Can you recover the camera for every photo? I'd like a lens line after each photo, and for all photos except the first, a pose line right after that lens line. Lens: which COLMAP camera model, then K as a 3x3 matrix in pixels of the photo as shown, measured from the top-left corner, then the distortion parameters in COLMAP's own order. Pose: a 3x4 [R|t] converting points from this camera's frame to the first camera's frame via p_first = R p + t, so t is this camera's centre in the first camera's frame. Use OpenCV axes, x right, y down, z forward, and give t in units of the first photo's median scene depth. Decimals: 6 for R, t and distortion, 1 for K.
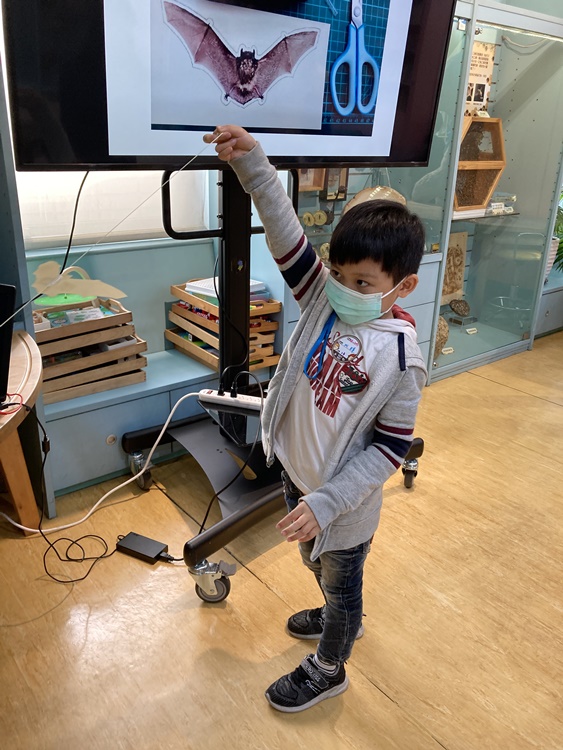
lens RADIAL K [[631.3, 0, 283.7], [0, 631.3, 374.5], [0, 0, 1]] dist [0.017138, -0.005966]
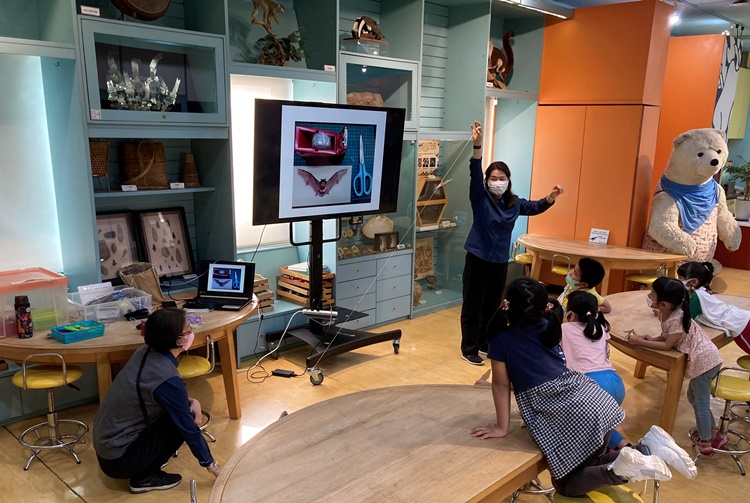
lens RADIAL K [[659.8, 0, 390.6], [0, 659.8, 304.5], [0, 0, 1]] dist [0.017128, 0.009935]
pose [[0.991368, -0.038707, 0.125263, -0.108379], [0.052504, 0.992677, -0.108789, 0.268331], [-0.120135, 0.114427, 0.986141, -1.337105]]
